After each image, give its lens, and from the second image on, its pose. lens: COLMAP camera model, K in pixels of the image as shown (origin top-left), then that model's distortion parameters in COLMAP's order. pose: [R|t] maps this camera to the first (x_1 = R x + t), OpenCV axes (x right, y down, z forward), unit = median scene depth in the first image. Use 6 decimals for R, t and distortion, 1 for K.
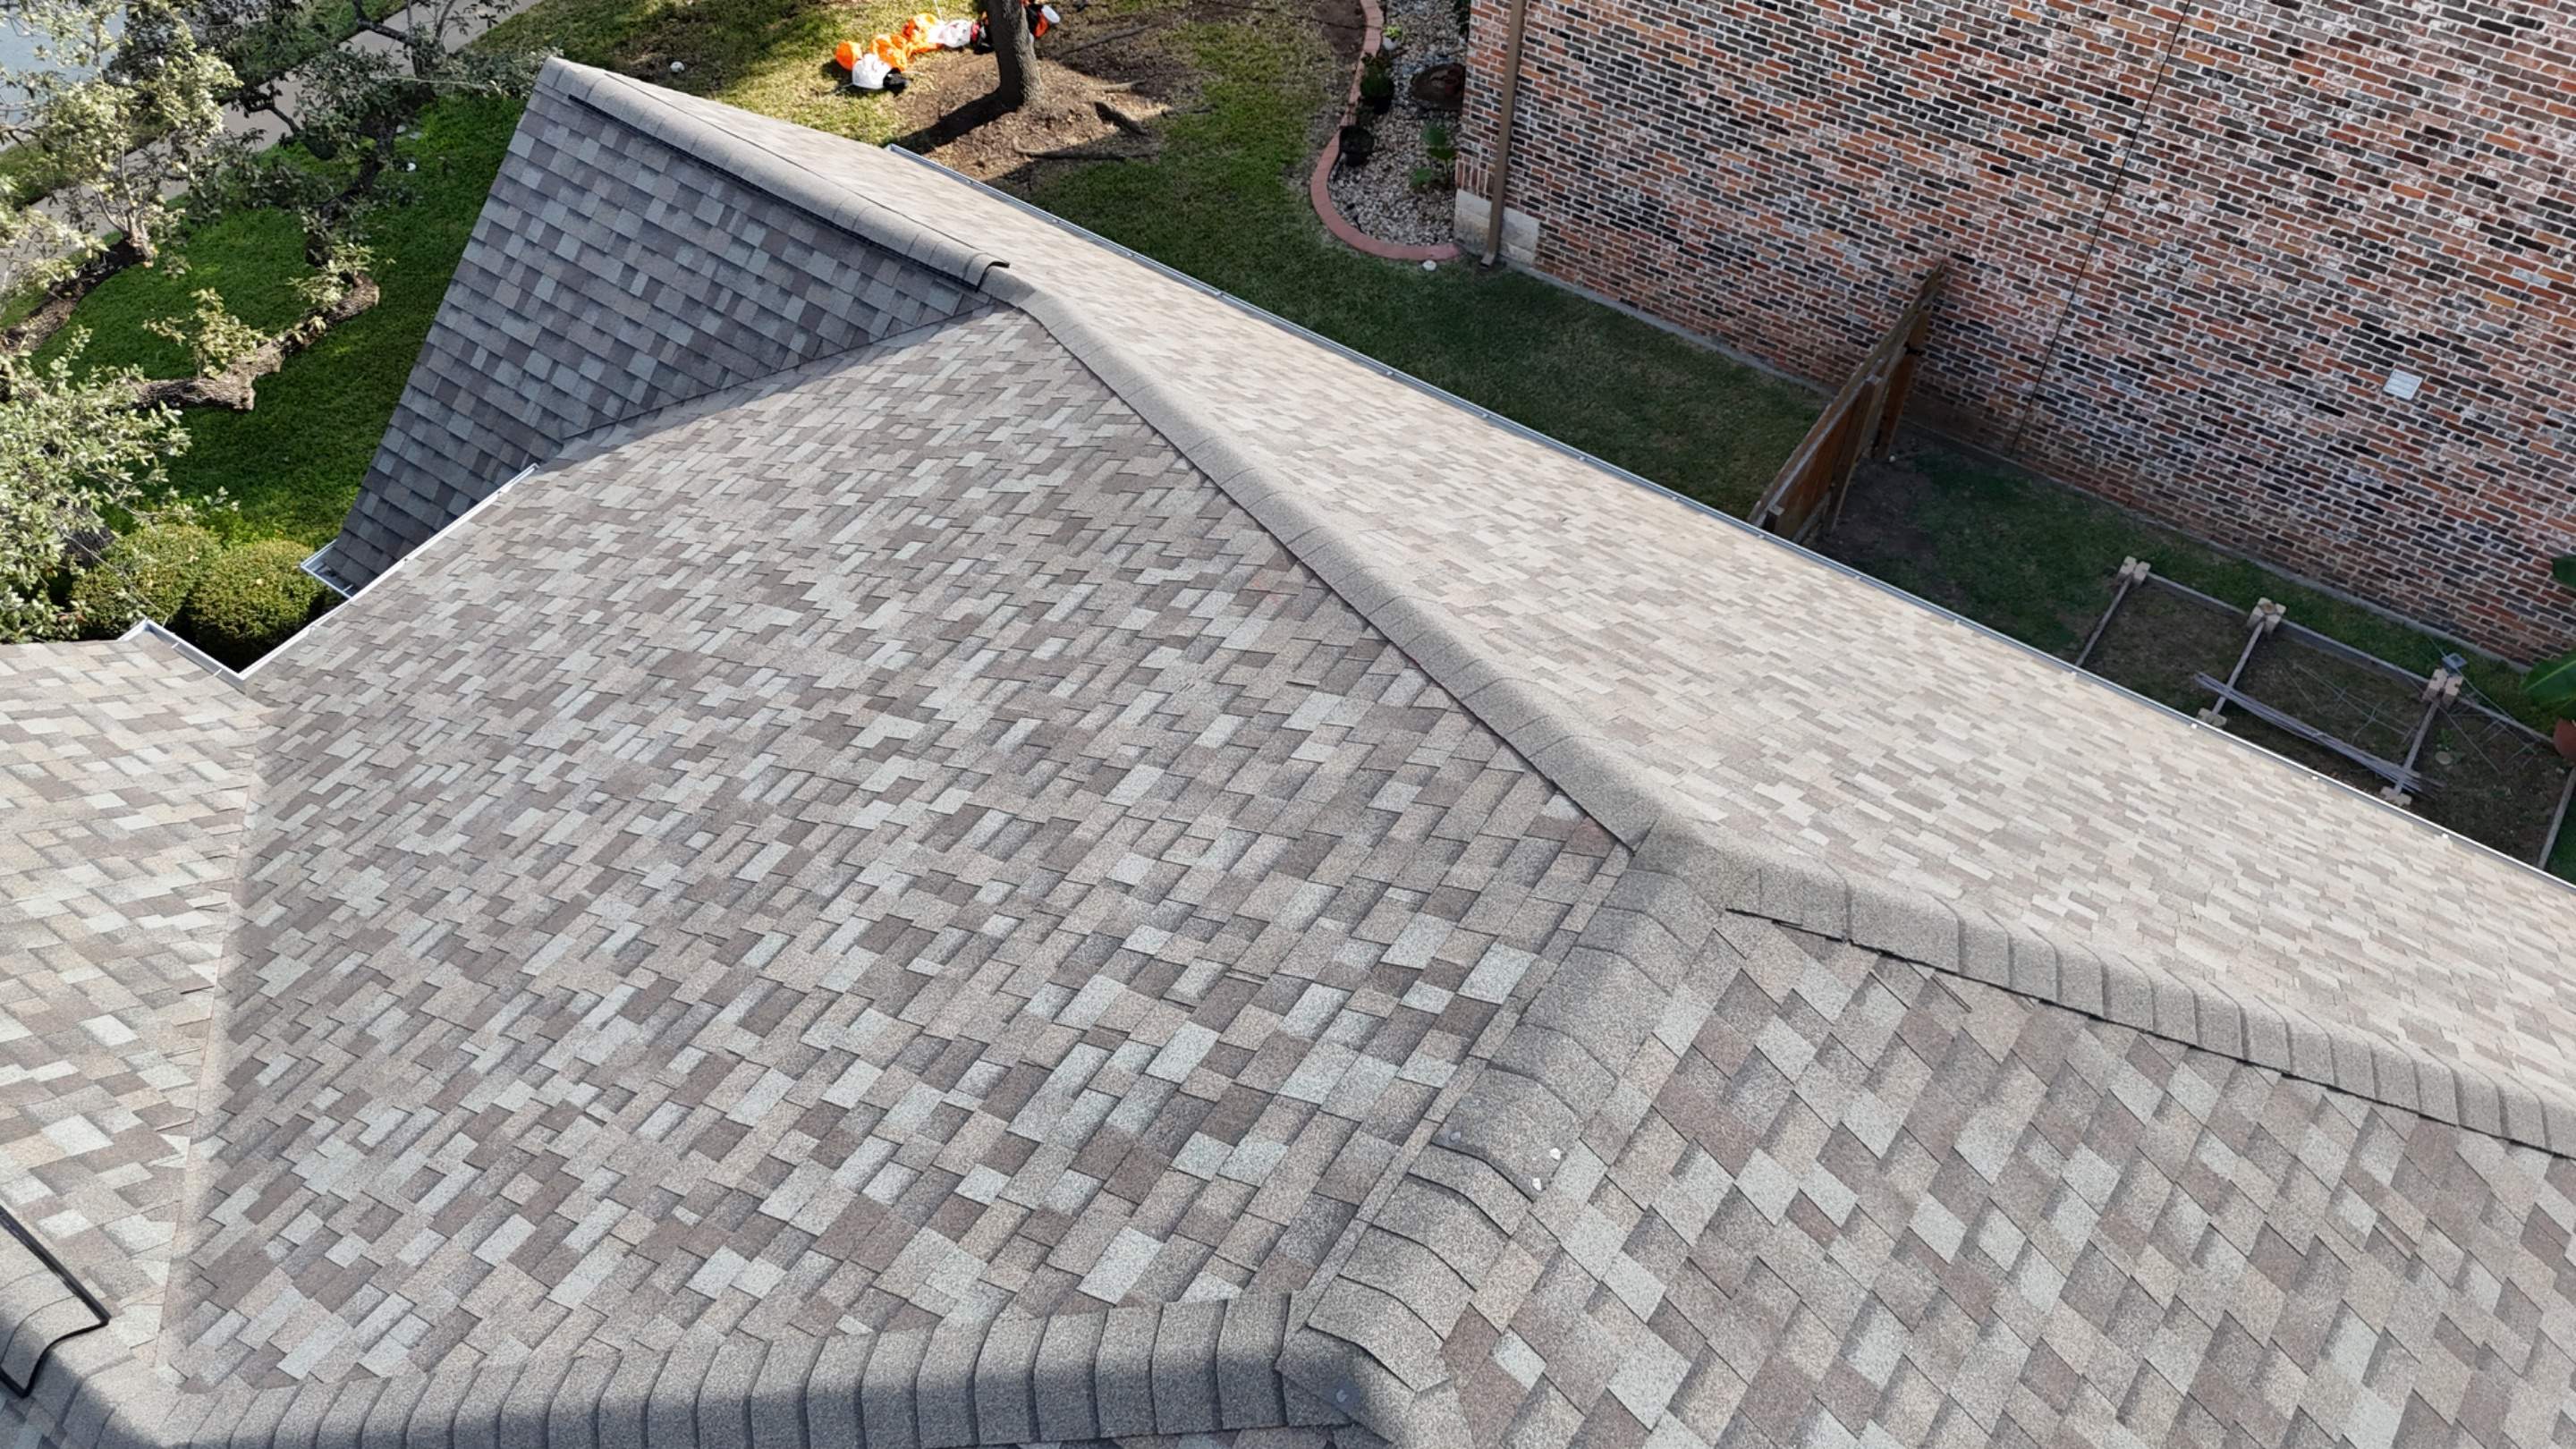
lens RADIAL K [[1900.6, 0, 1280.0], [0, 1900.6, 741.0], [0, 0, 1]] dist [0.071788, -0.072284]
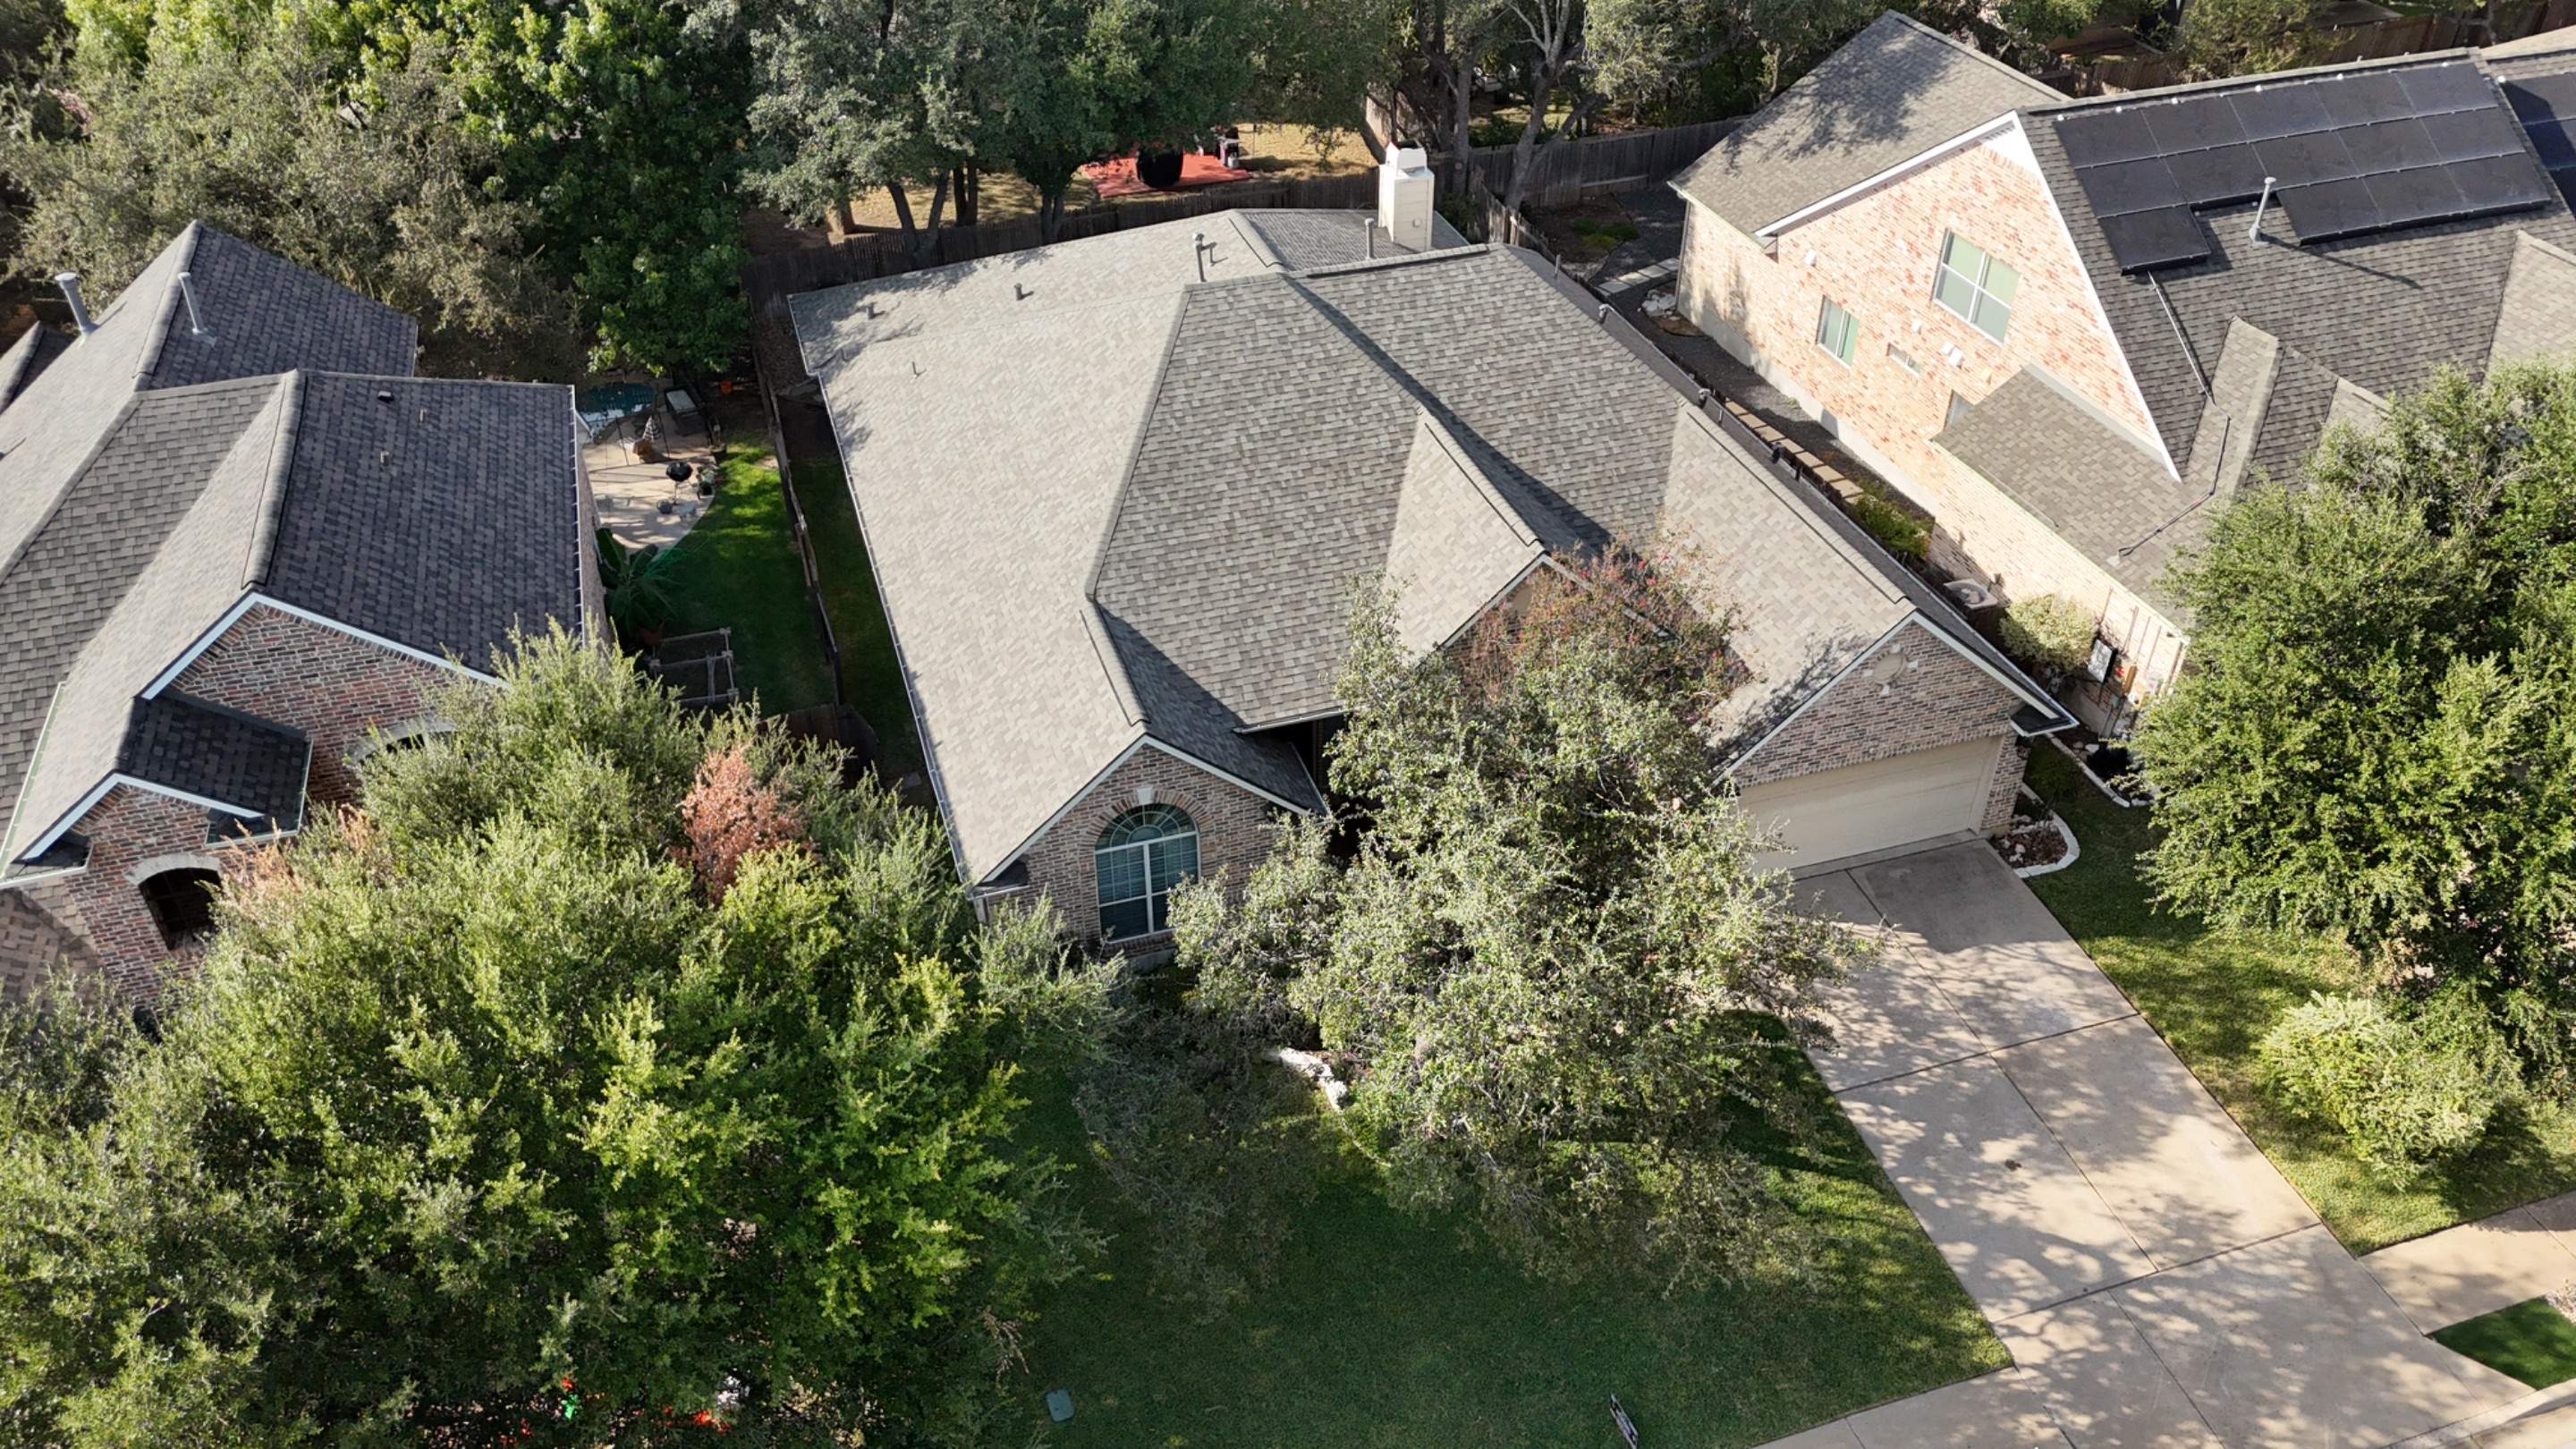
lens RADIAL K [[1900.6, 0, 1280.0], [0, 1900.6, 741.0], [0, 0, 1]] dist [0.071788, -0.072284]
pose [[-0.793014, -0.354338, 0.495553, -1.628026], [0.482392, 0.131554, 0.866020, -2.229510], [-0.372056, 0.925817, 0.066606, 0.800493]]
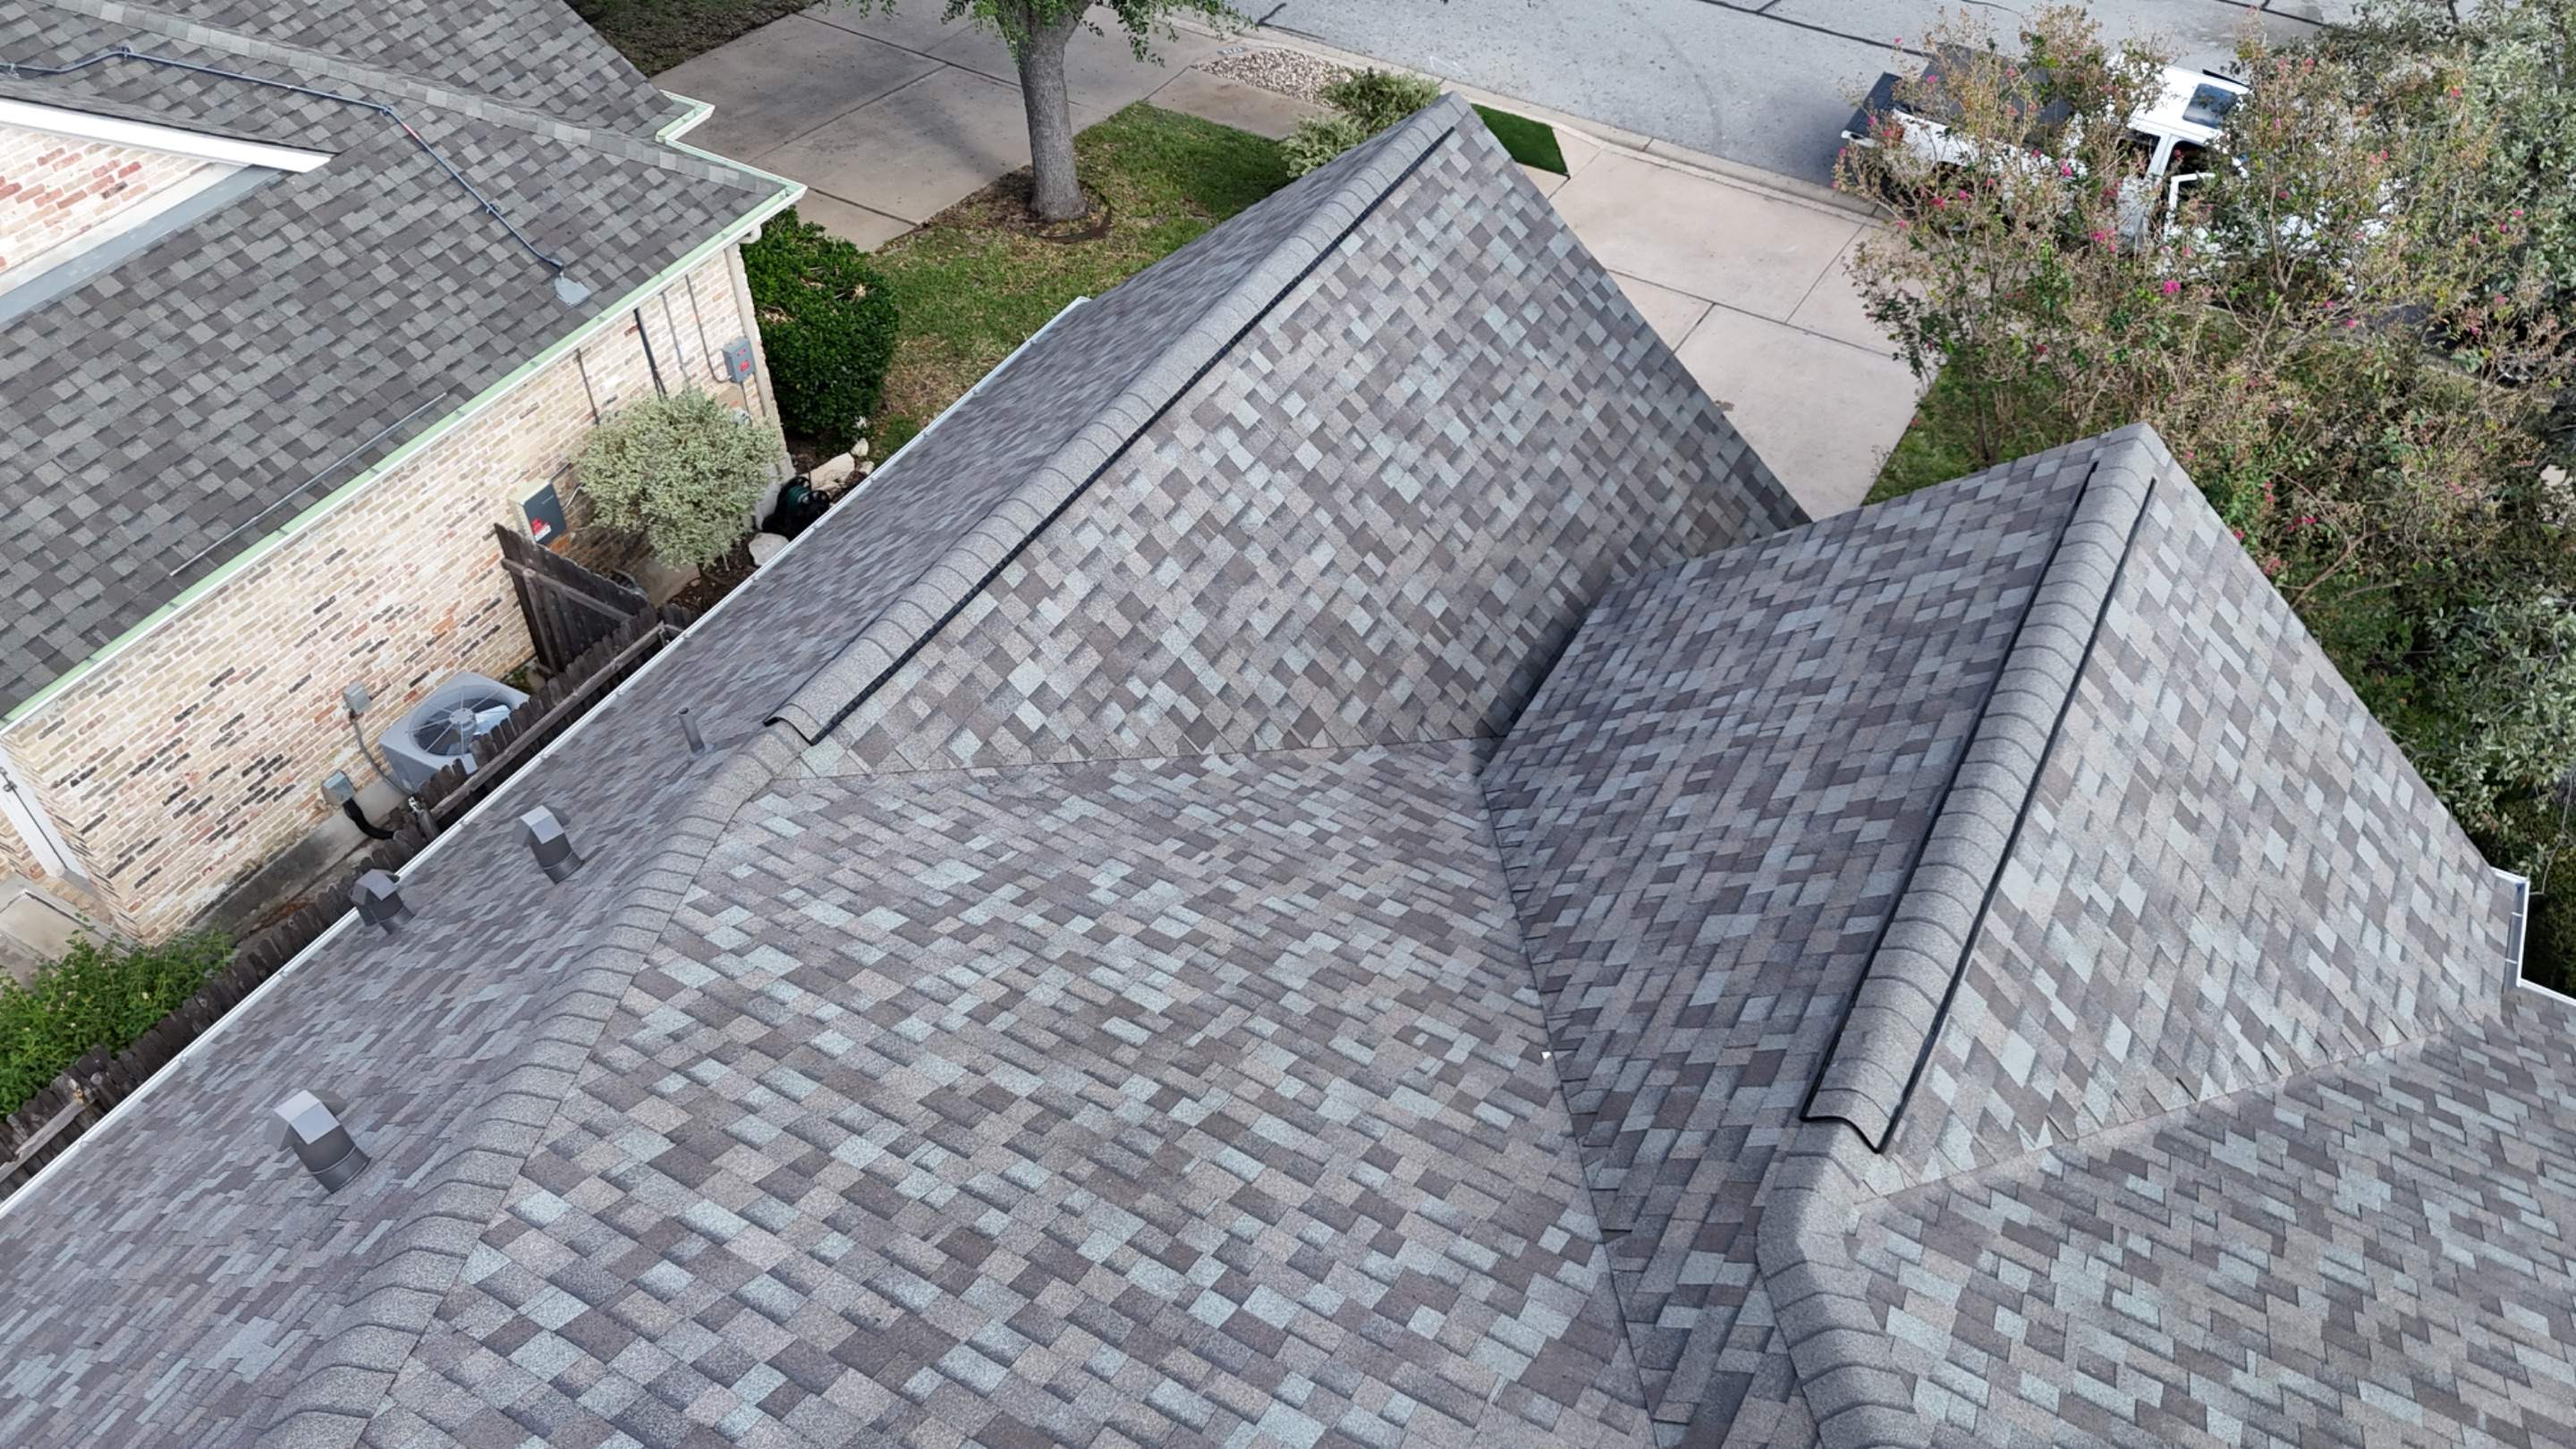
lens RADIAL K [[1900.6, 0, 1280.0], [0, 1900.6, 741.0], [0, 0, 1]] dist [0.071788, -0.072284]
pose [[0.087253, 0.713350, -0.695355, -0.011434], [-0.777604, 0.485069, 0.400049, 0.002149], [0.622670, 0.505805, 0.597028, -0.008528]]
